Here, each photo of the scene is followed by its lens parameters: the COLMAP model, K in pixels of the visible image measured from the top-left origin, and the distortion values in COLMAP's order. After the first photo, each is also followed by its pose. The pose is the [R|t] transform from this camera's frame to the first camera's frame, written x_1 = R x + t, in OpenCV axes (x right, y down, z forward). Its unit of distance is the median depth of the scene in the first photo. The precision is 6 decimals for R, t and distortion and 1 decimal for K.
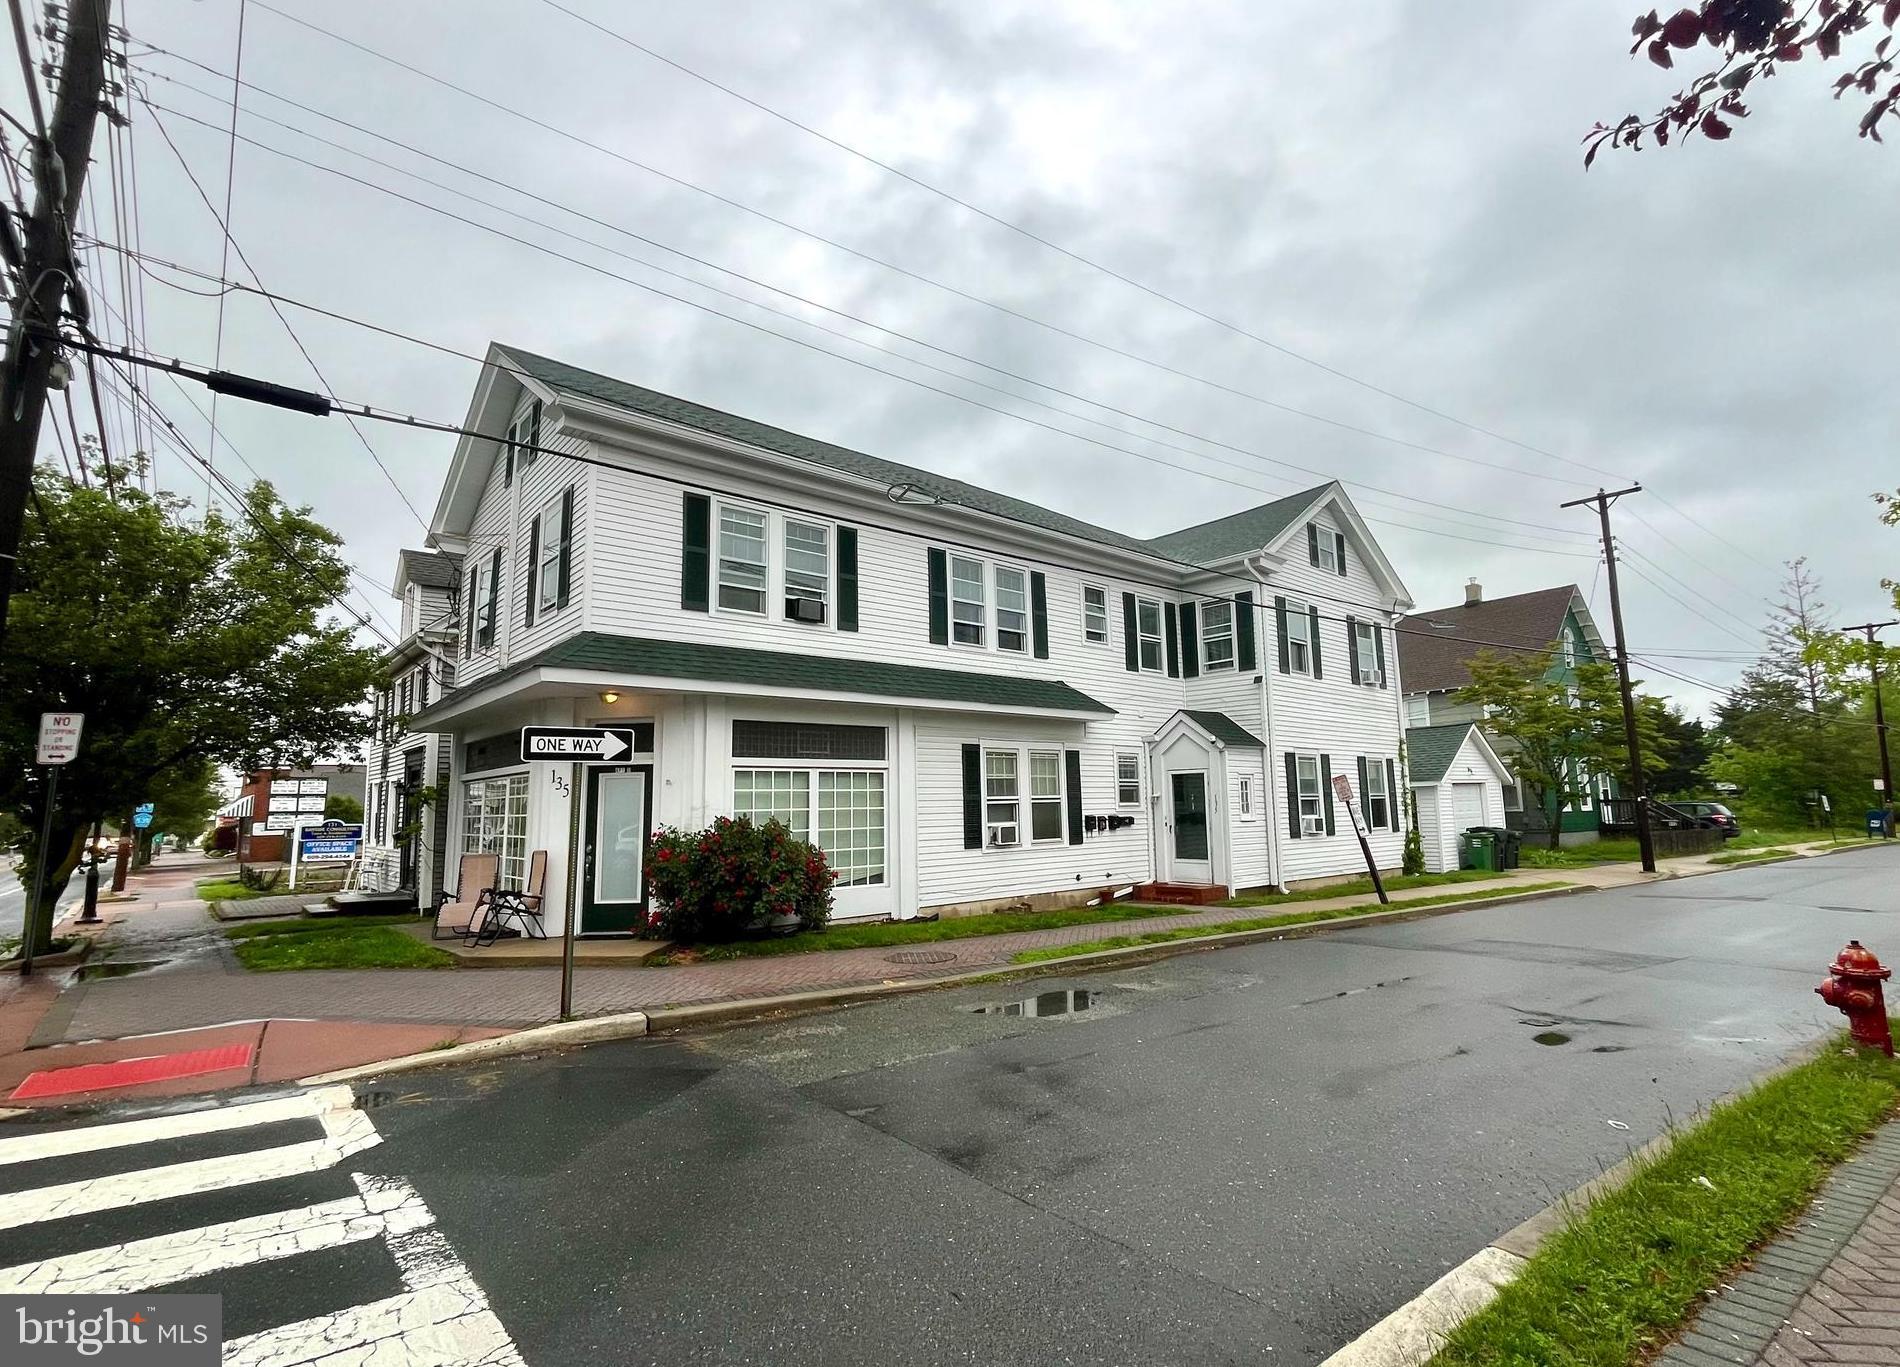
lens RADIAL K [[900.9, 0, 980.5], [0, 900.9, 683.8], [0, 0, 1]] dist [-0.003307, -0.000445]
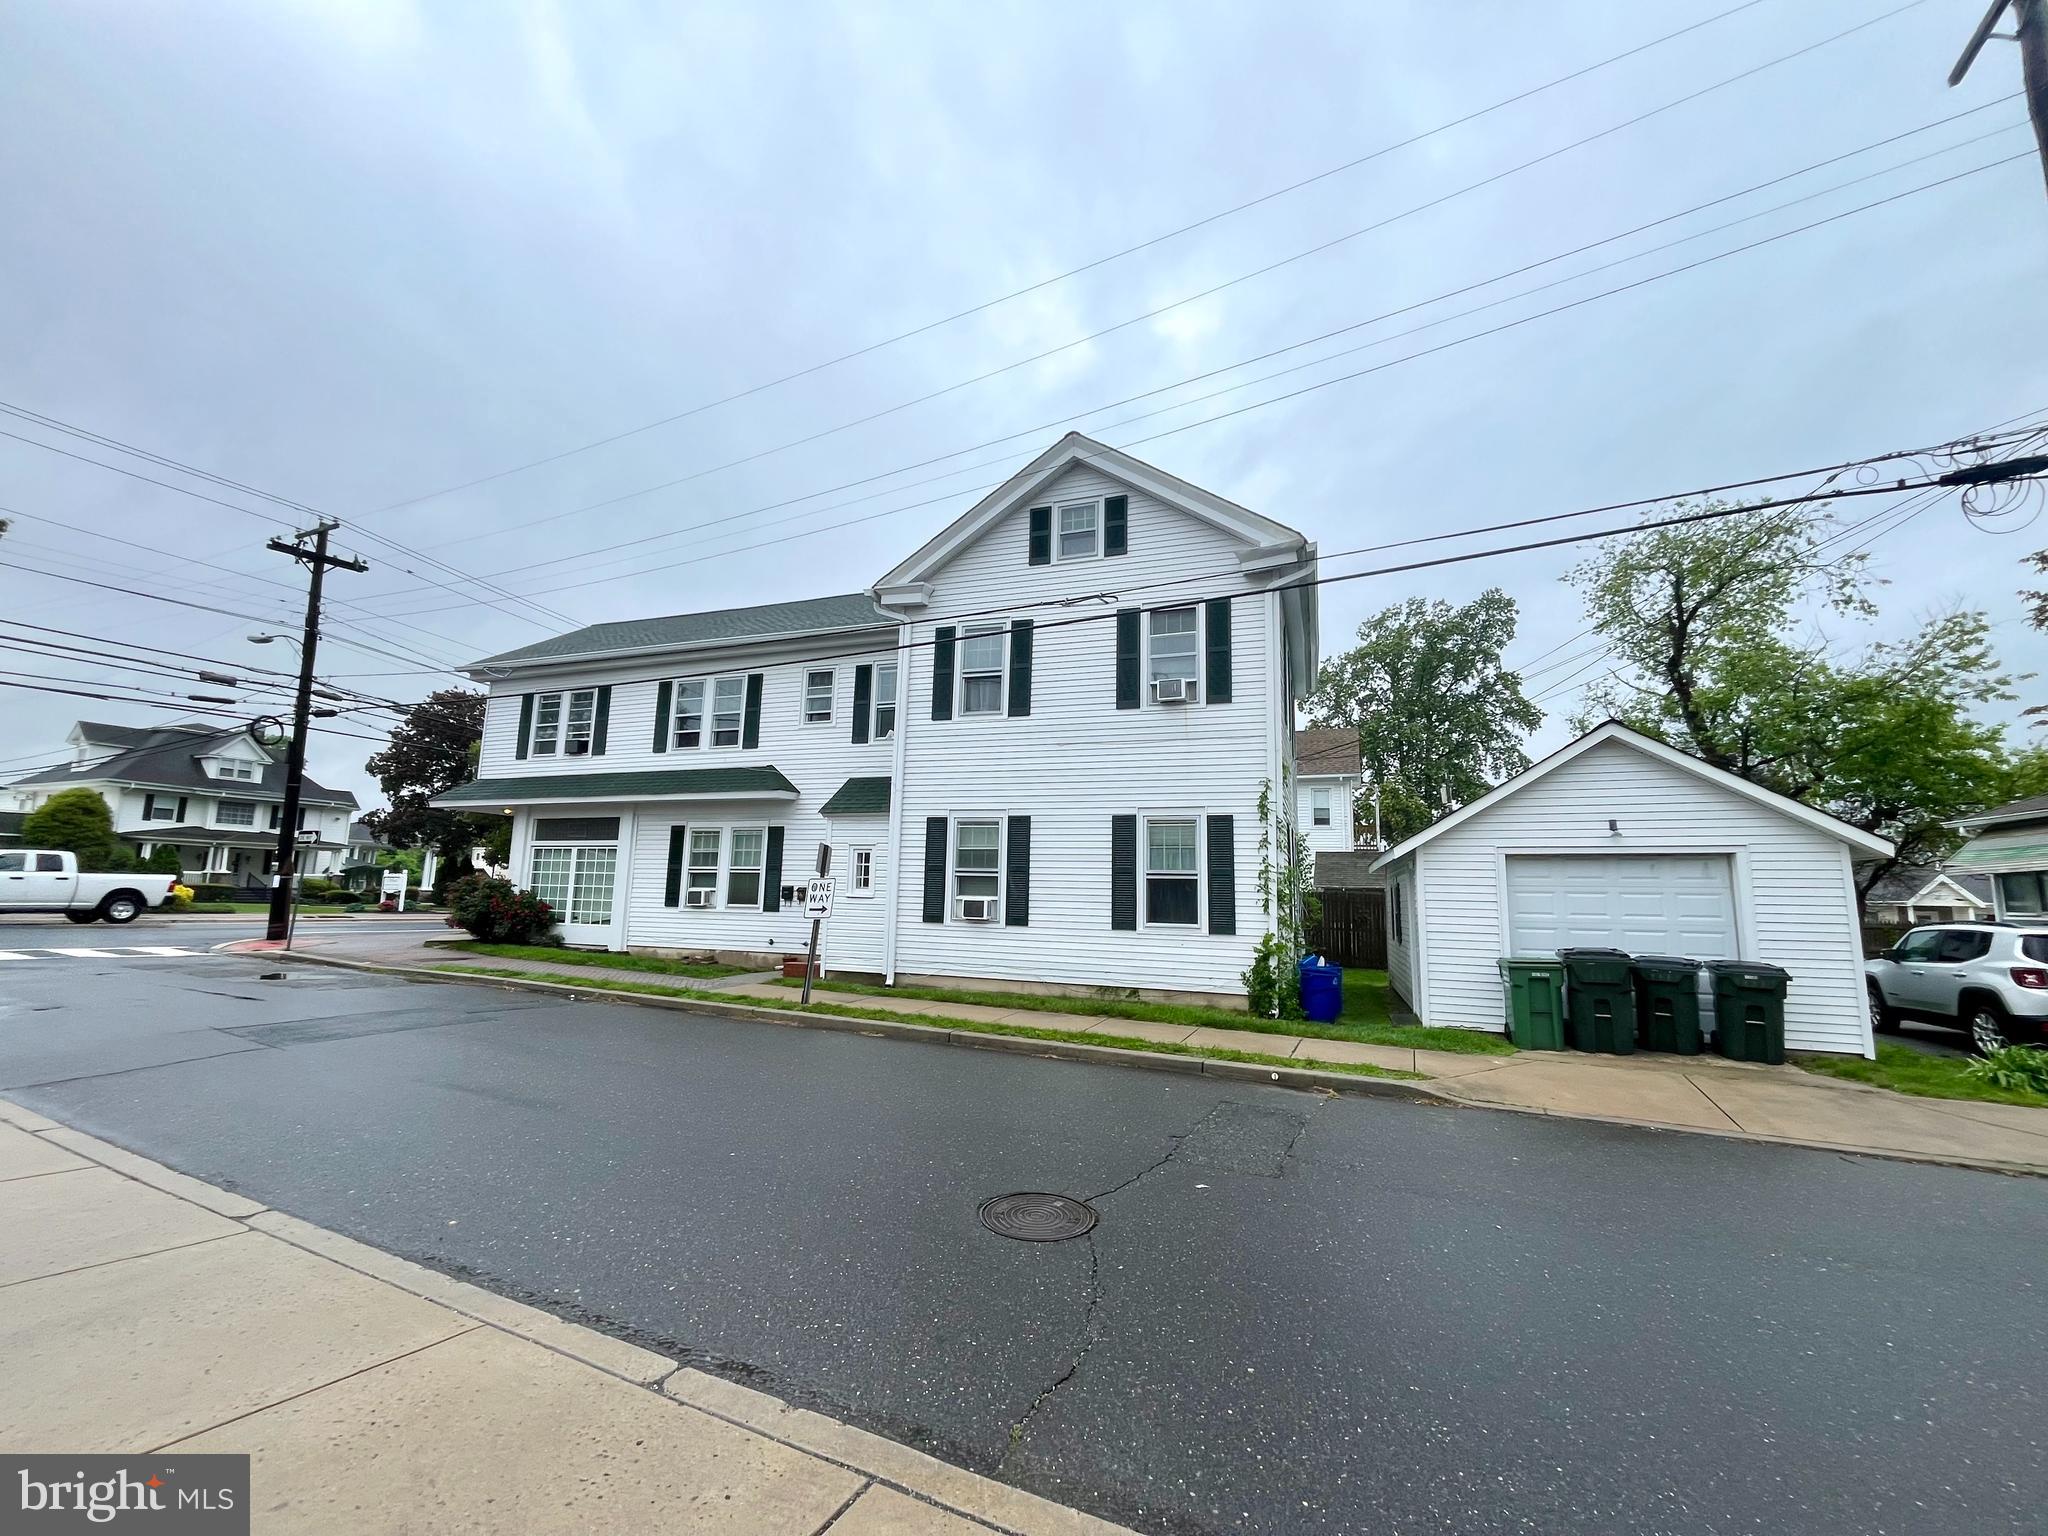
lens RADIAL K [[827.0, 0, 1018.2], [0, 827.0, 773.5], [0, 0, 1]] dist [-0.002267, -0.000816]
pose [[0.471567, -0.096438, -0.876541, 1.151298], [0.091761, 0.993972, -0.059992, 0.098778], [0.877043, -0.052142, 0.477574, 0.790136]]
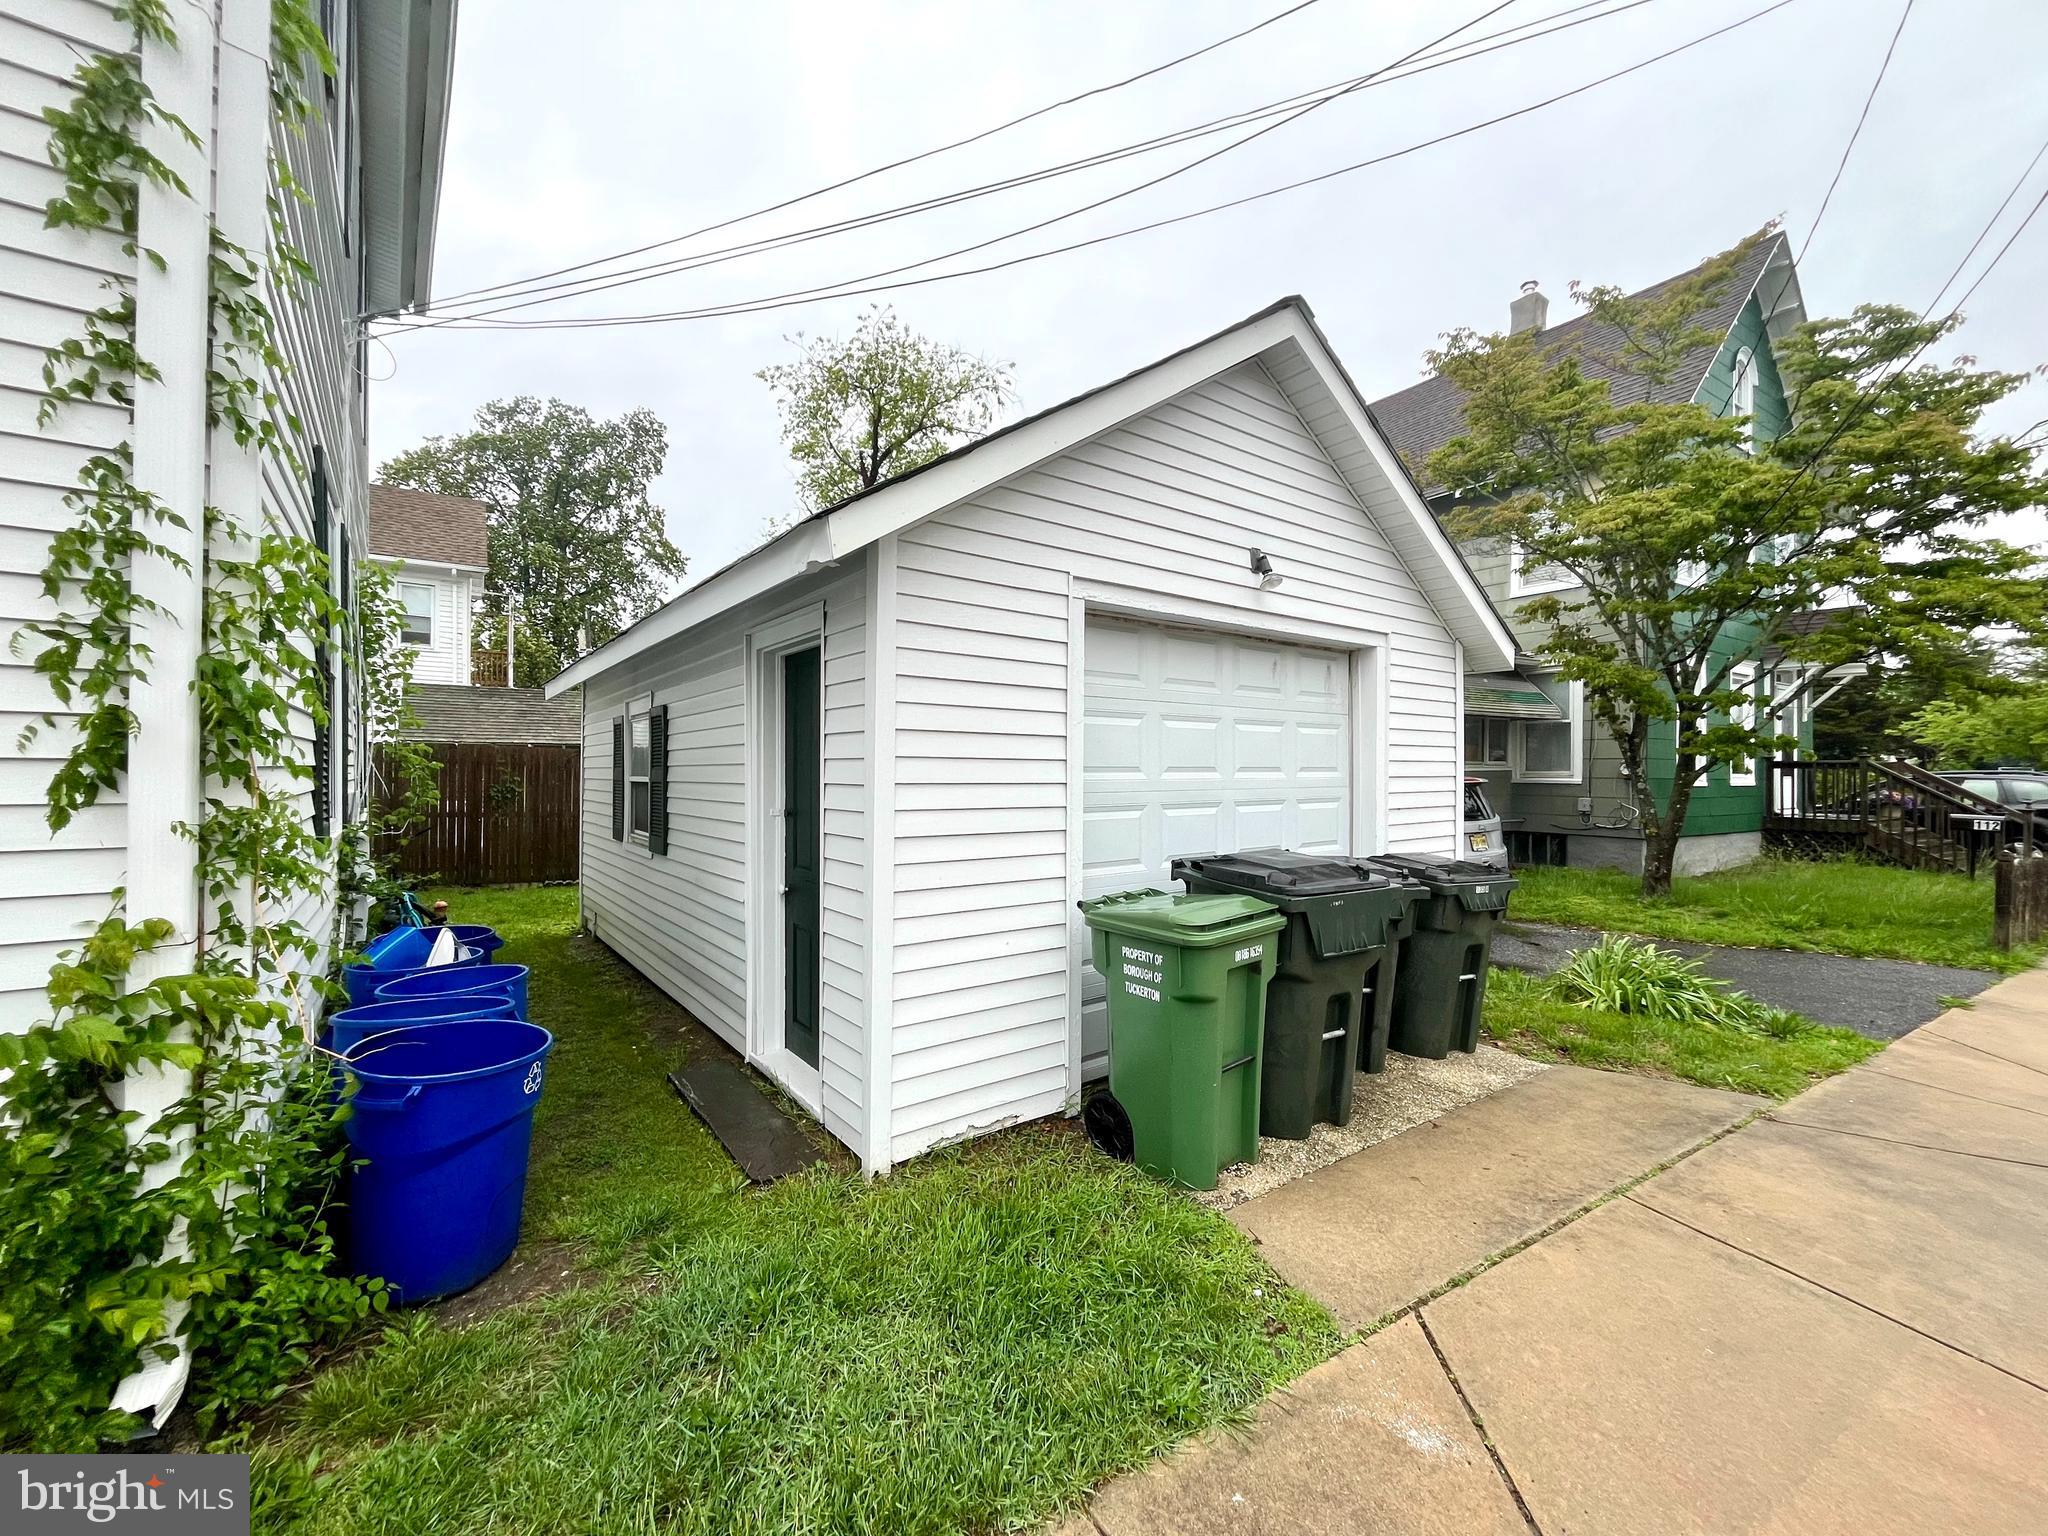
lens RADIAL K [[827.0, 0, 1018.2], [0, 827.0, 773.5], [0, 0, 1]] dist [-0.002267, -0.000816]
pose [[0.995953, 0.023010, -0.086884, 0.755397], [-0.010548, 0.989916, 0.141260, 0.173249], [0.089259, -0.139772, 0.986152, 1.207291]]
